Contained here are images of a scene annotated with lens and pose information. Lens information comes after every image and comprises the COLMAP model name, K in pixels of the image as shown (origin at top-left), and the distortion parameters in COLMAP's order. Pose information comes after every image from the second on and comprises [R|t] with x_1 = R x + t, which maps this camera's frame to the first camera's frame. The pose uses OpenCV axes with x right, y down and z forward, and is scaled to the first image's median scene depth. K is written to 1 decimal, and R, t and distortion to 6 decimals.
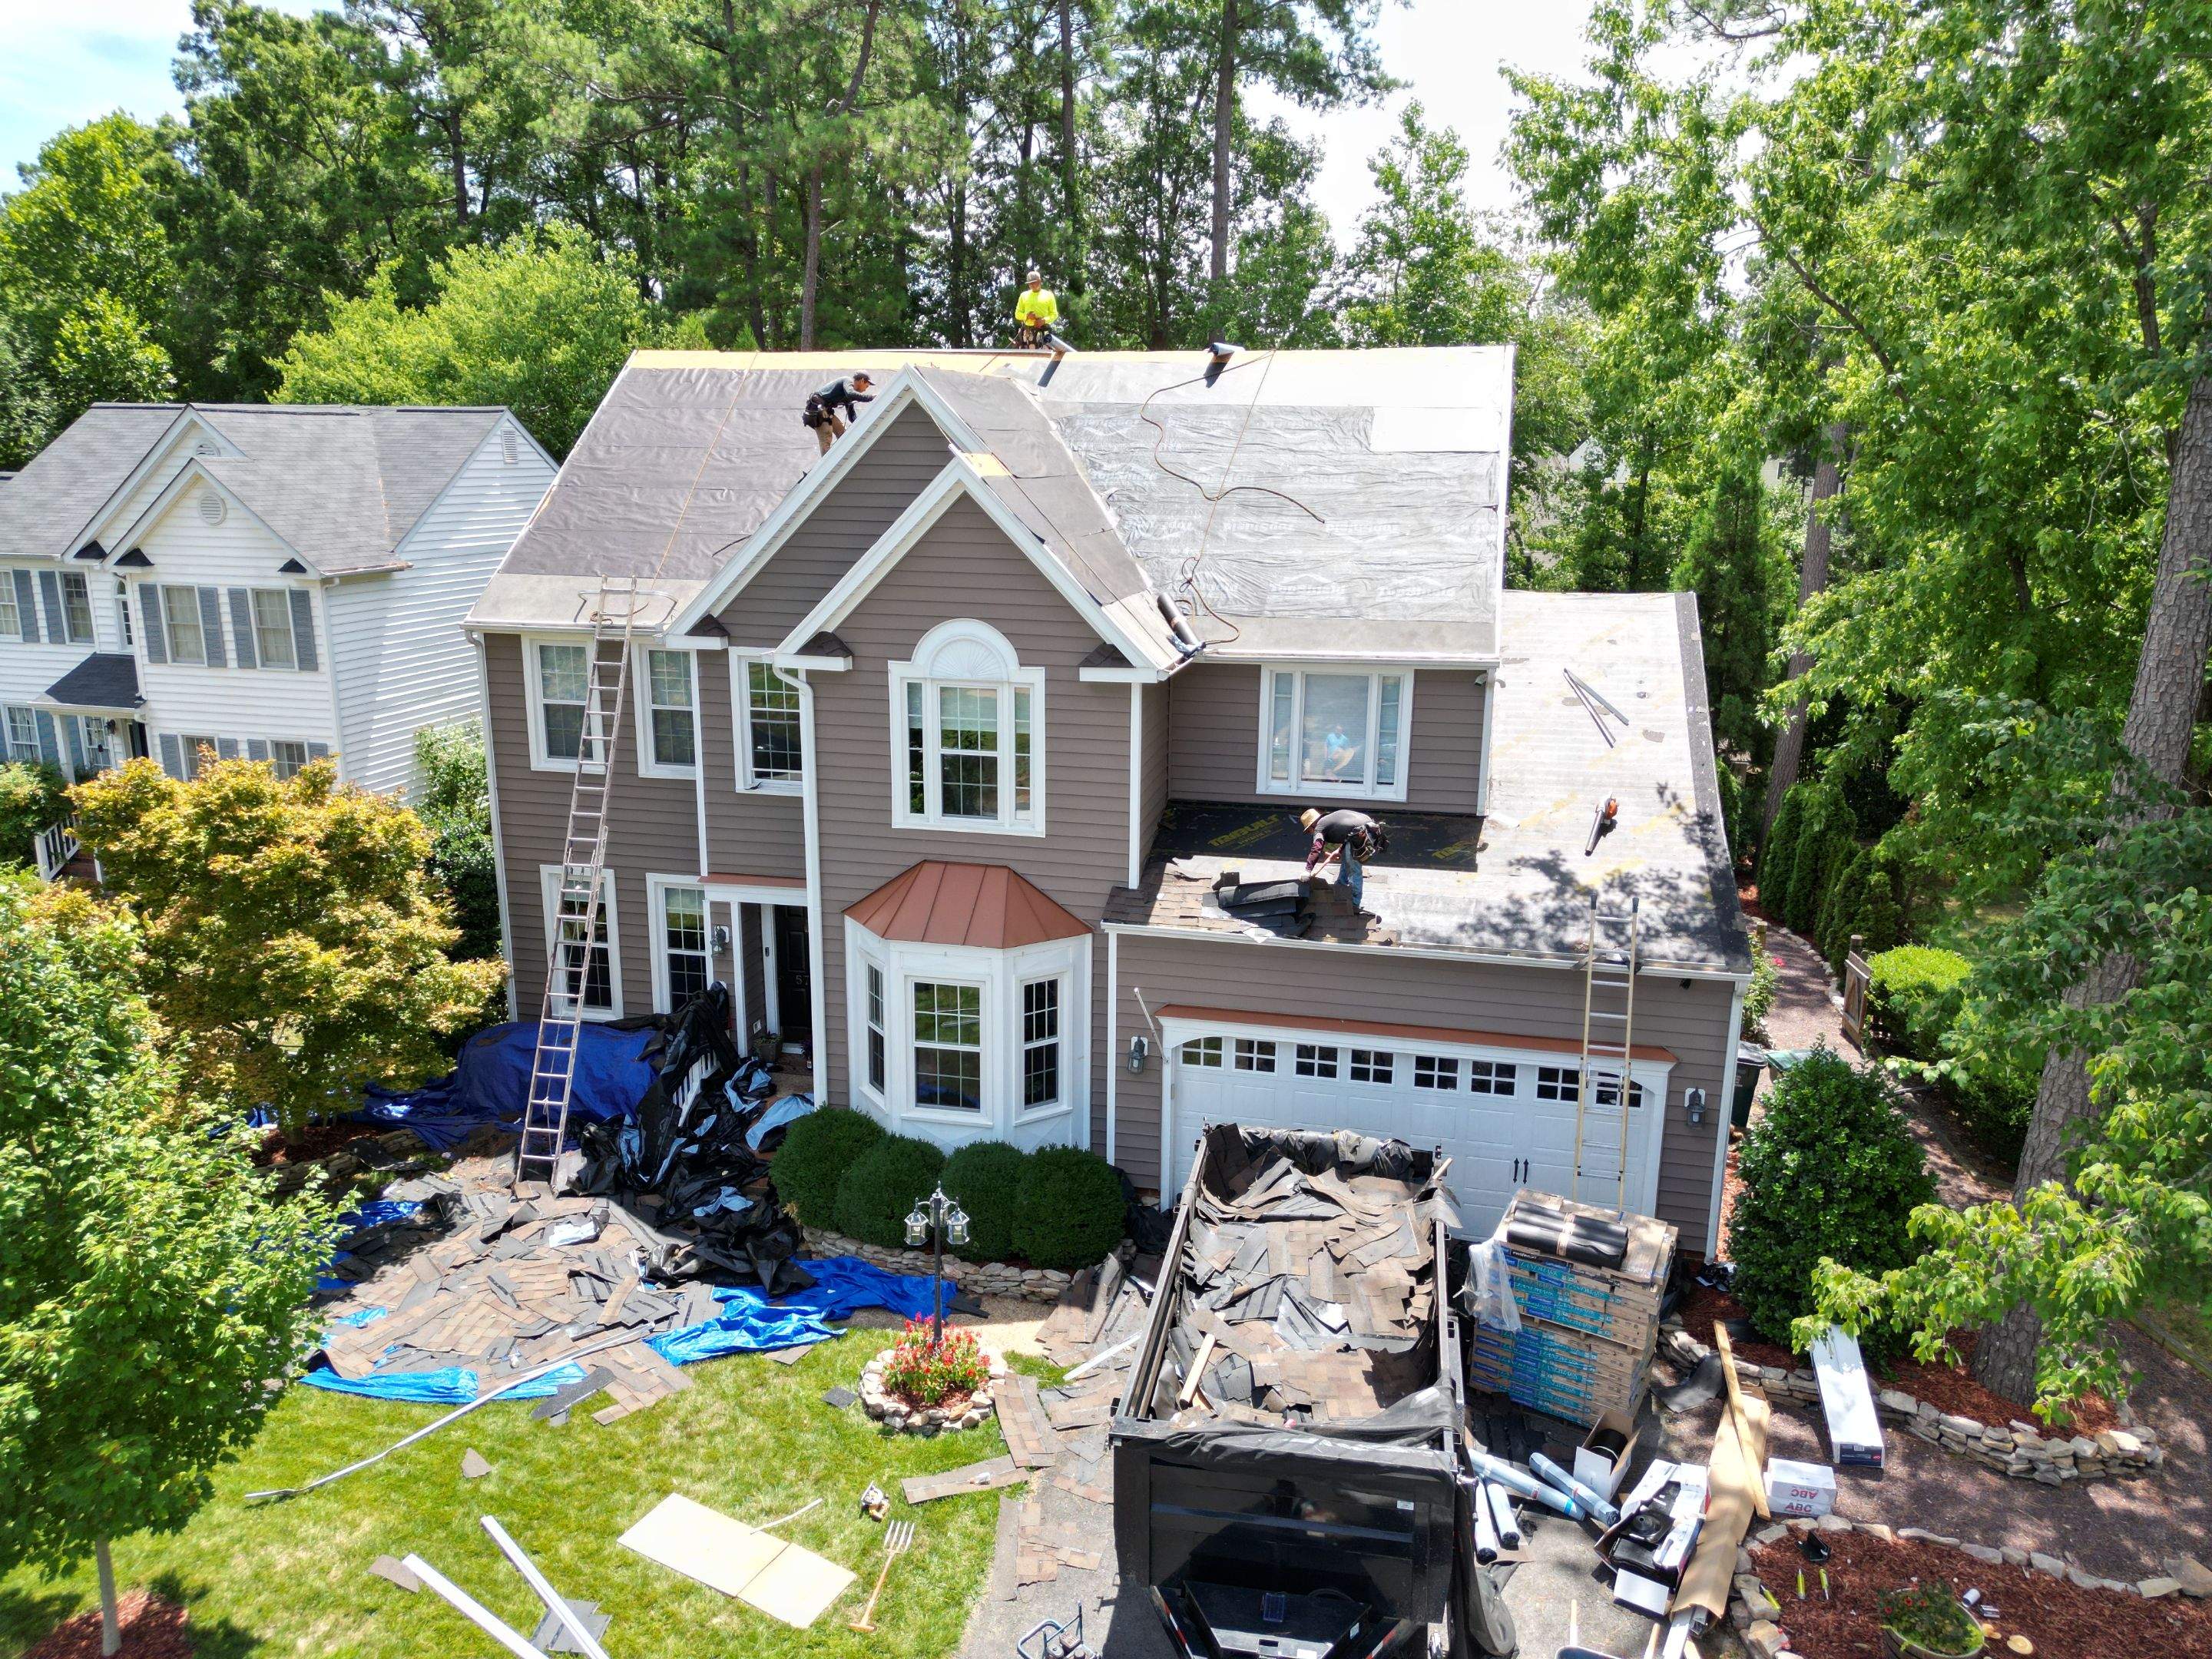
lens RADIAL K [[1578.3, 0, 1087.5], [0, 1578.3, 829.2], [0, 0, 1]] dist [0.014894, 0.001110]
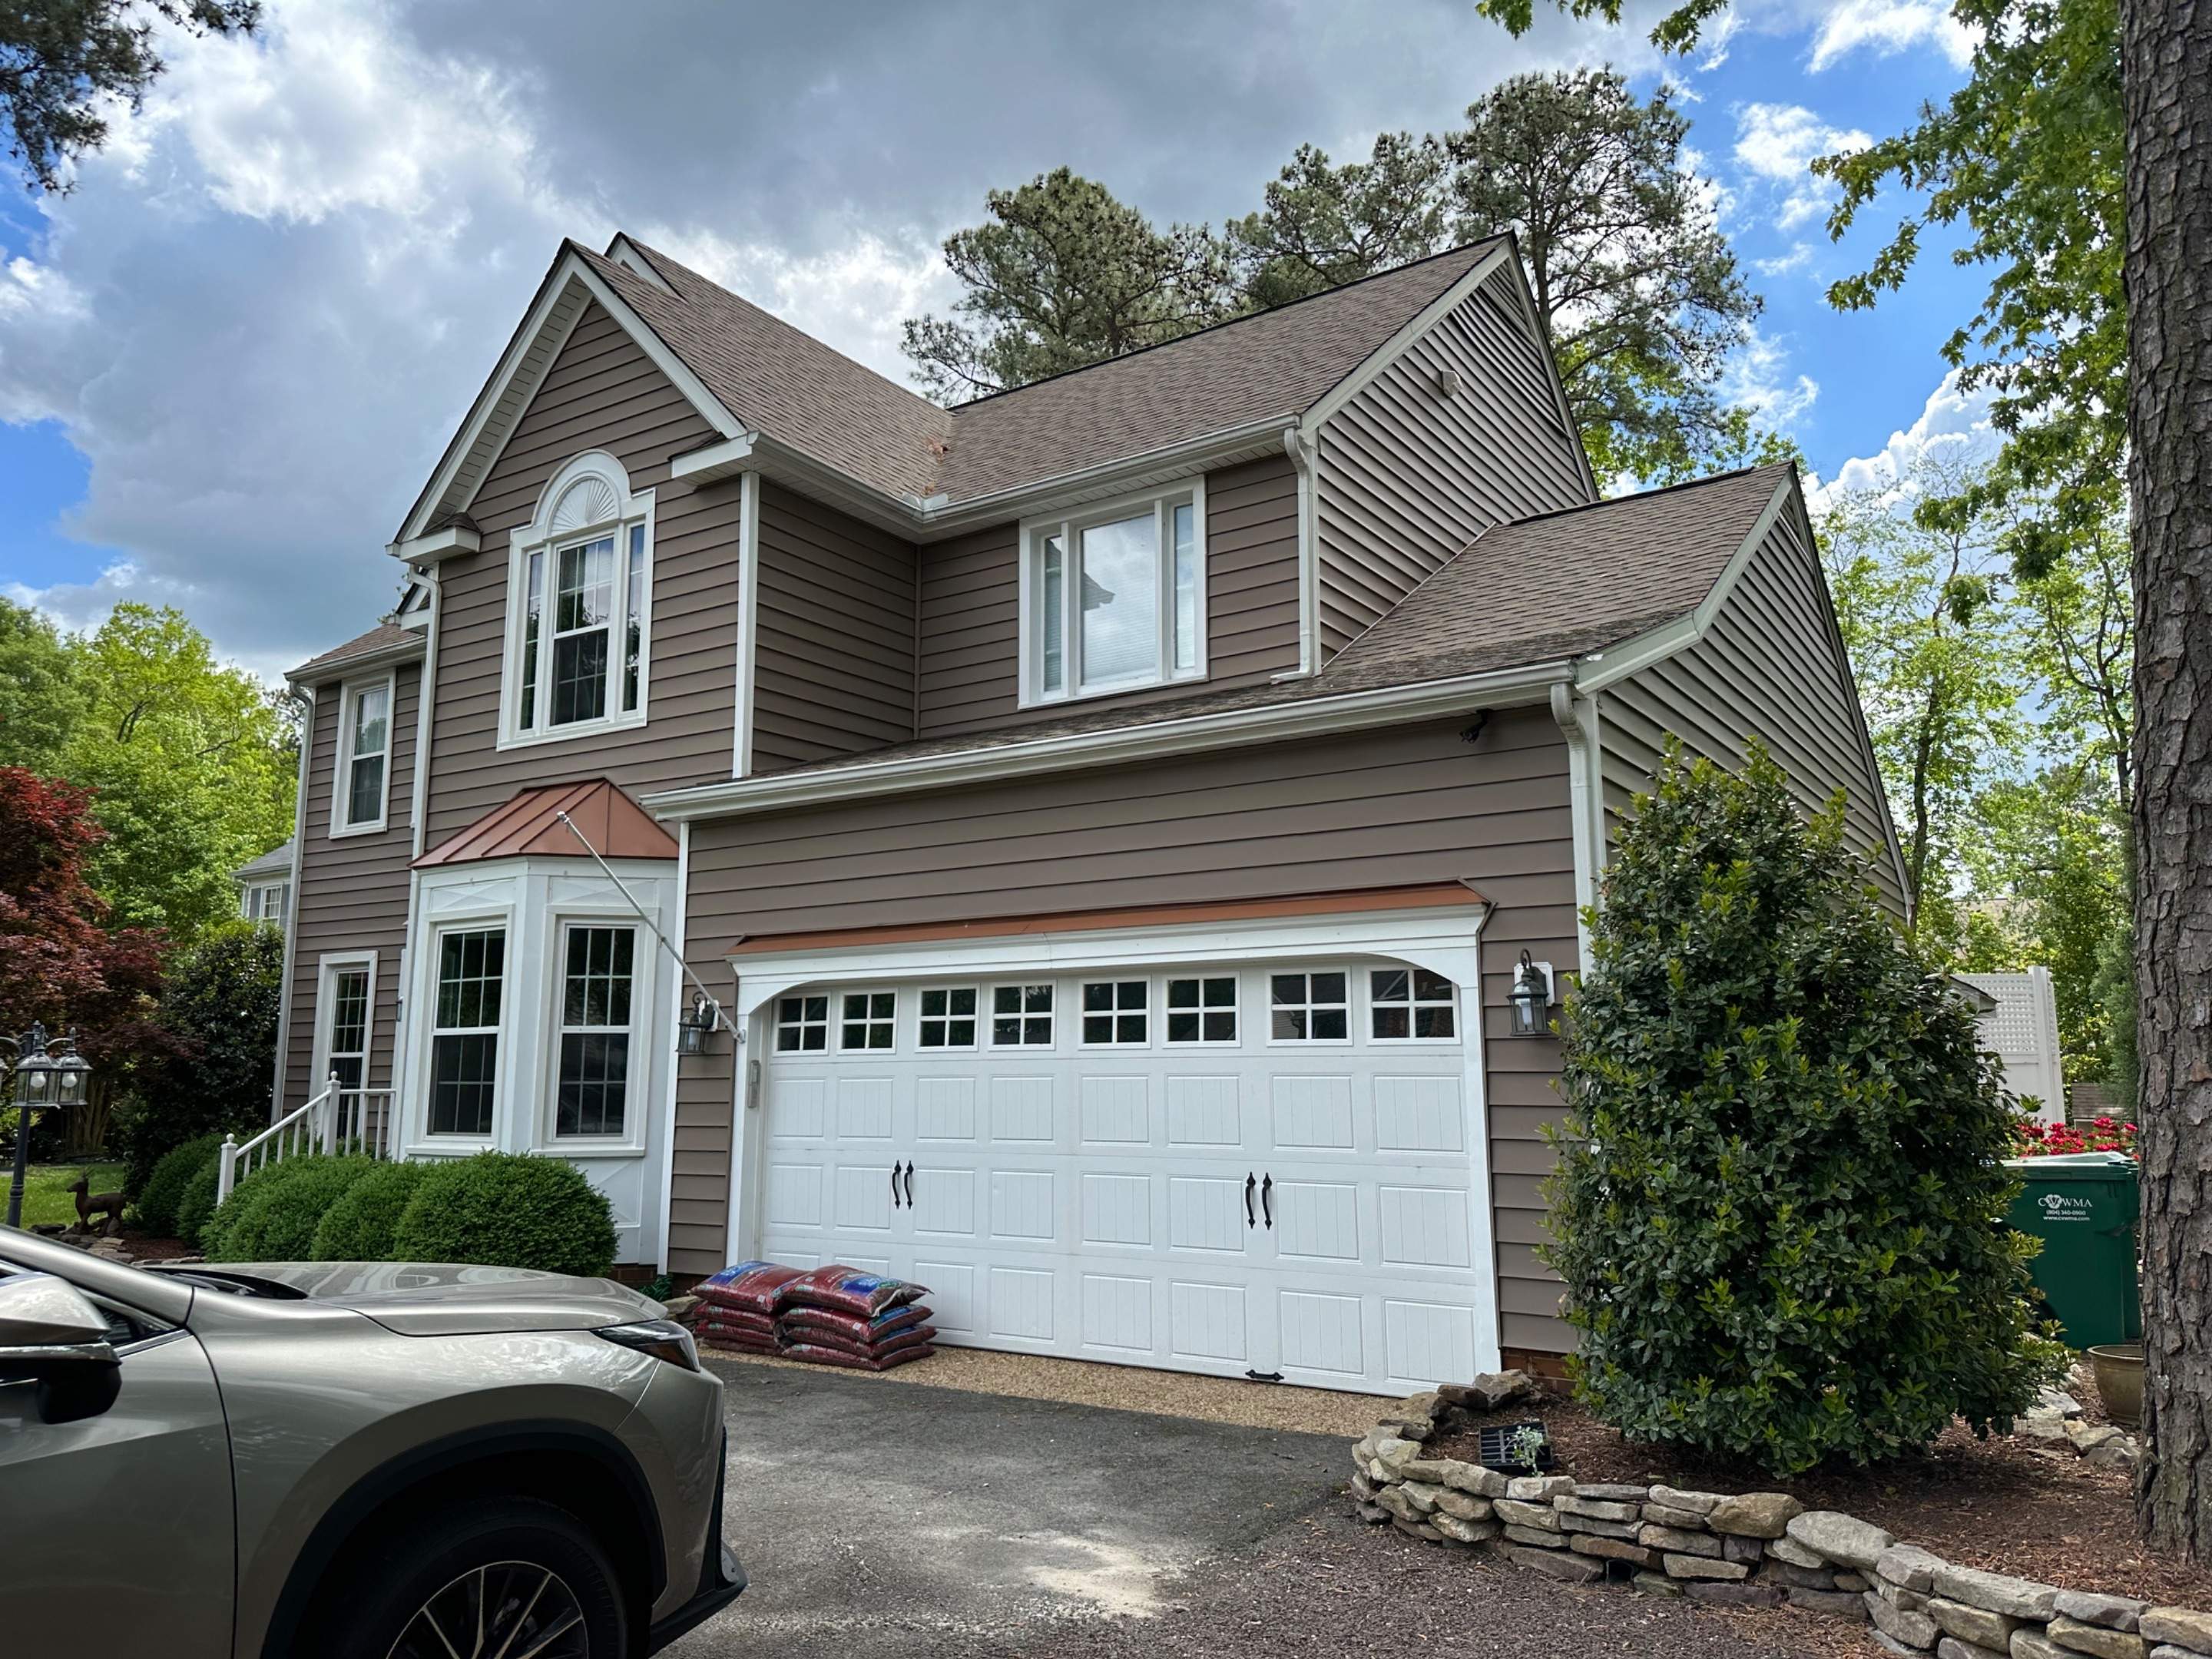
lens RADIAL K [[1590.8, 0, 1122.3], [0, 1590.8, 812.9], [0, 0, 1]] dist [0.032560, -0.019940]
pose [[0.938611, -0.068765, -0.338054, 0.396484], [-0.069199, 0.922485, -0.379780, 0.287255], [0.337965, 0.379859, 0.861096, 0.483328]]
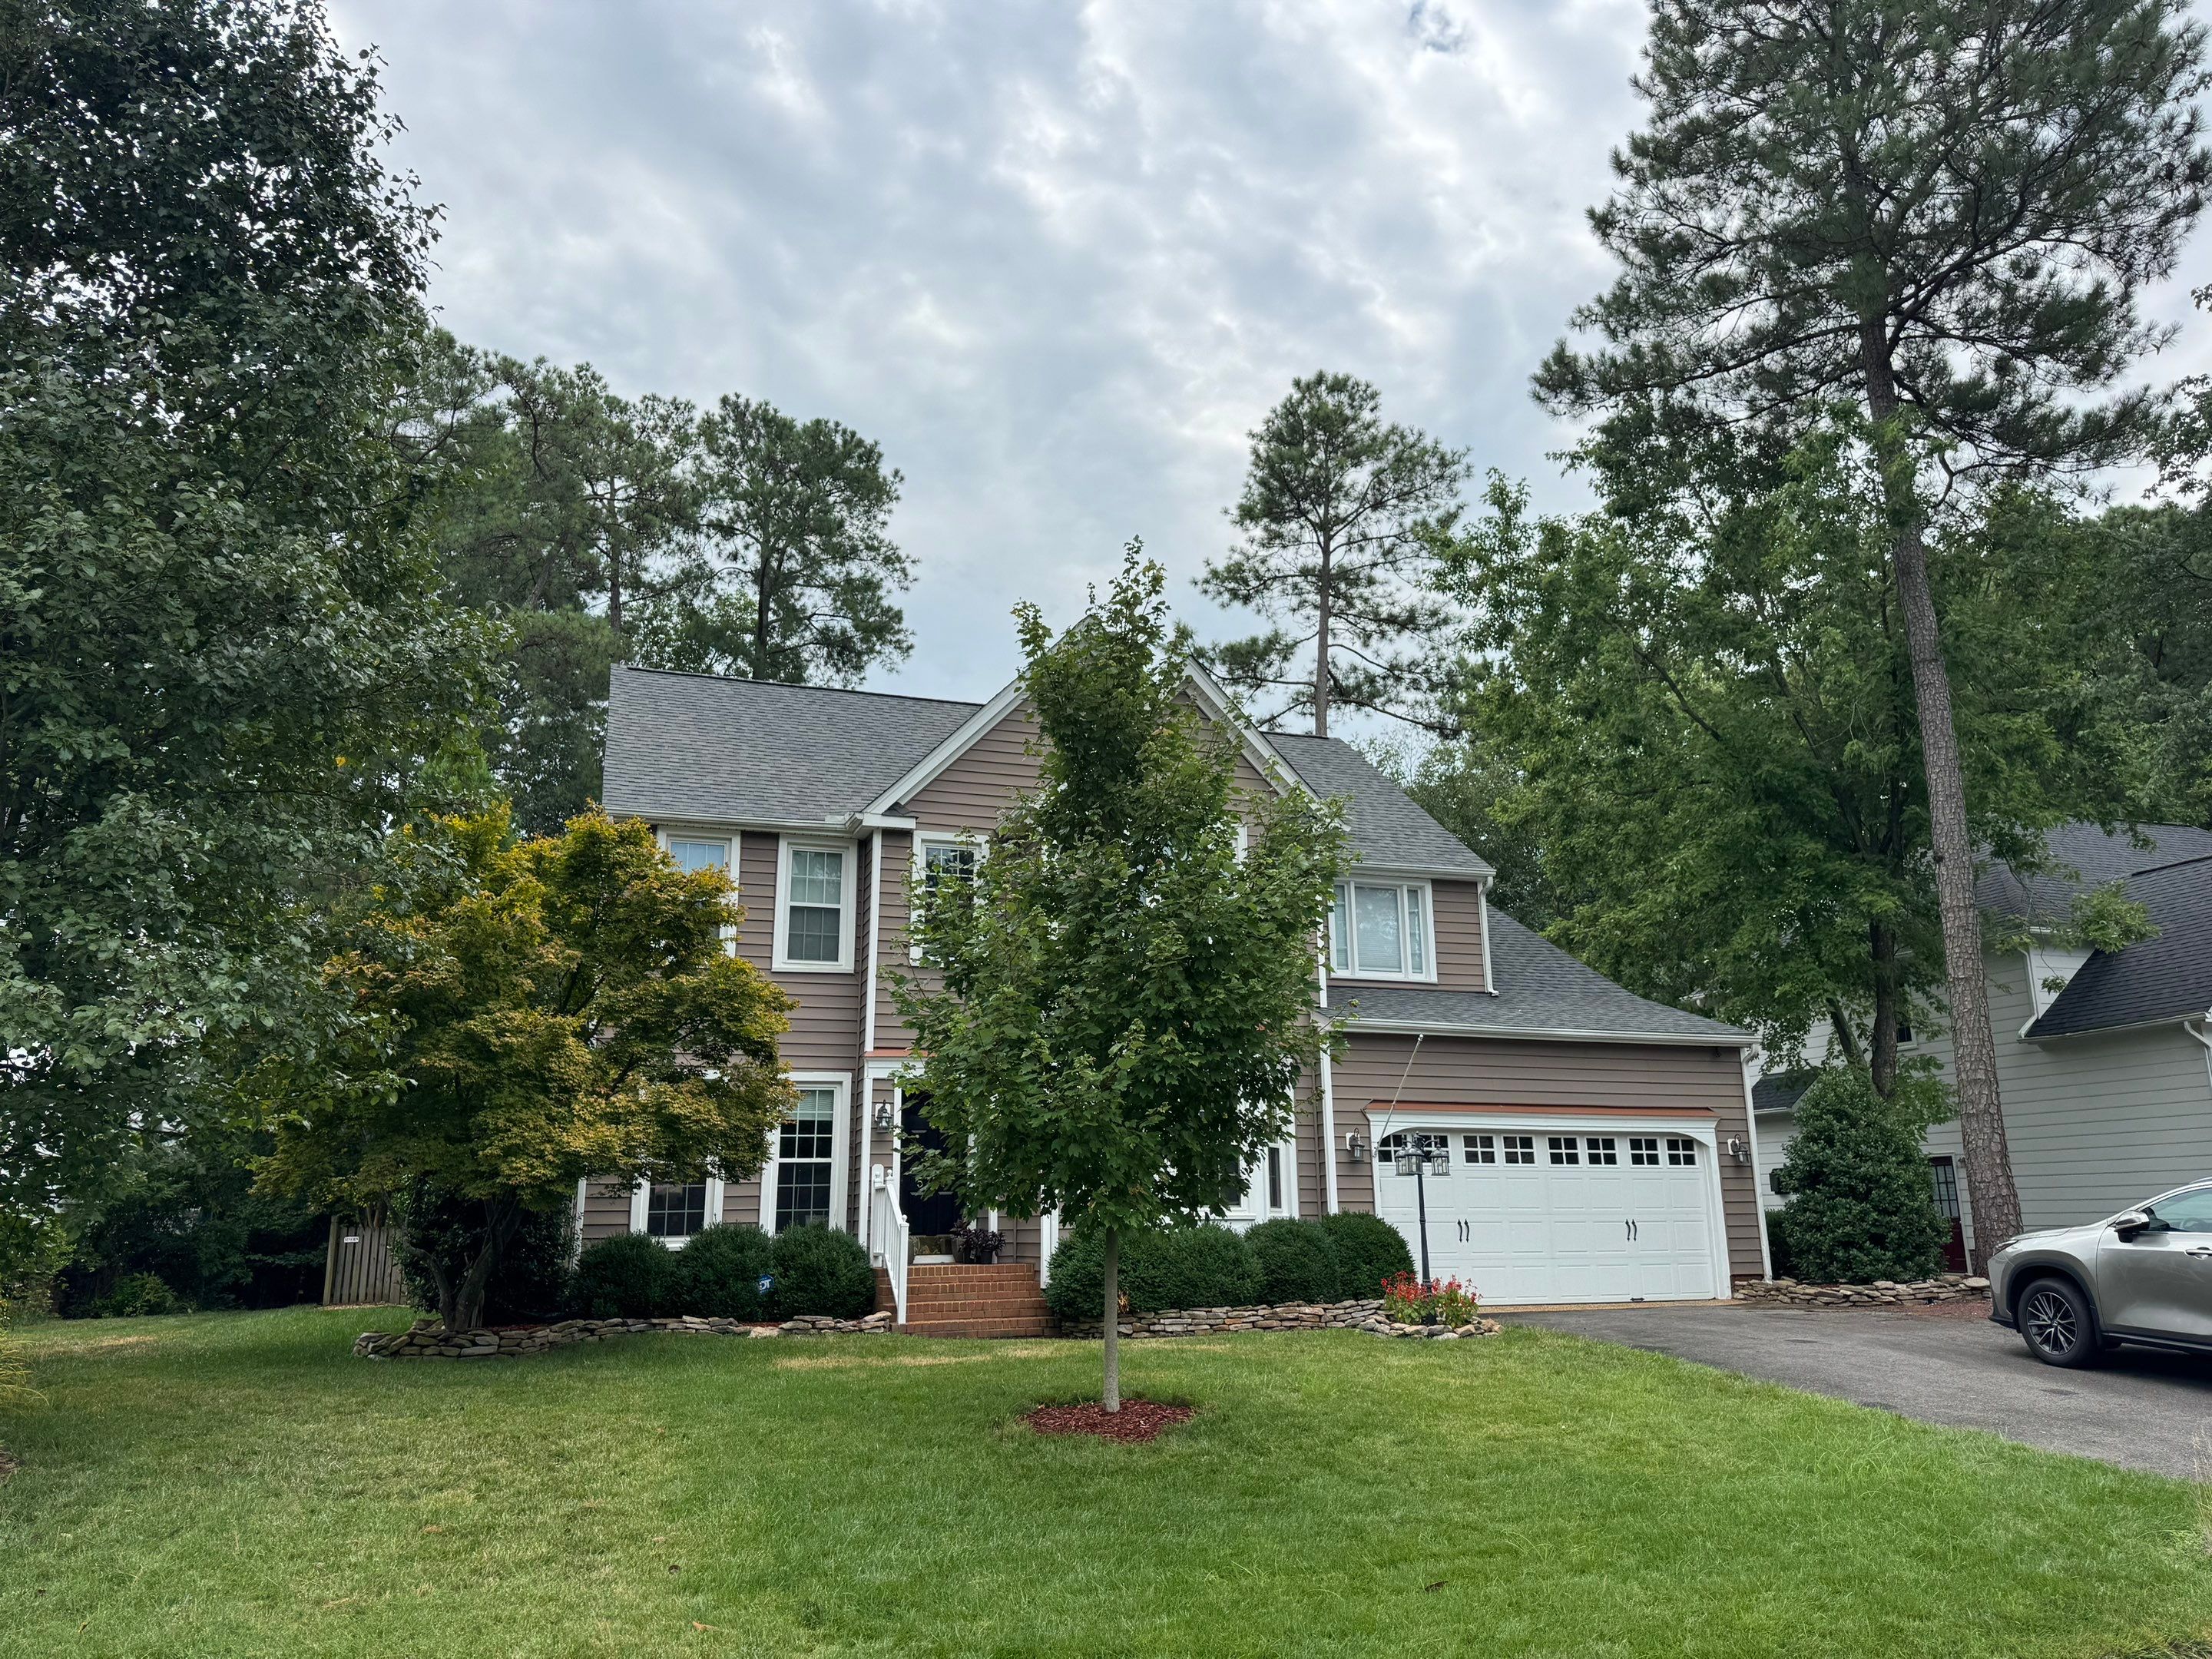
lens RADIAL K [[1581.7, 0, 1091.2], [0, 1581.7, 827.9], [0, 0, 1]] dist [0.006378, -0.021787]
pose [[0.852988, 0.115343, 0.509026, -0.730872], [0.134627, 0.893650, -0.428095, 0.394780], [-0.504269, 0.433689, 0.746745, 0.140997]]
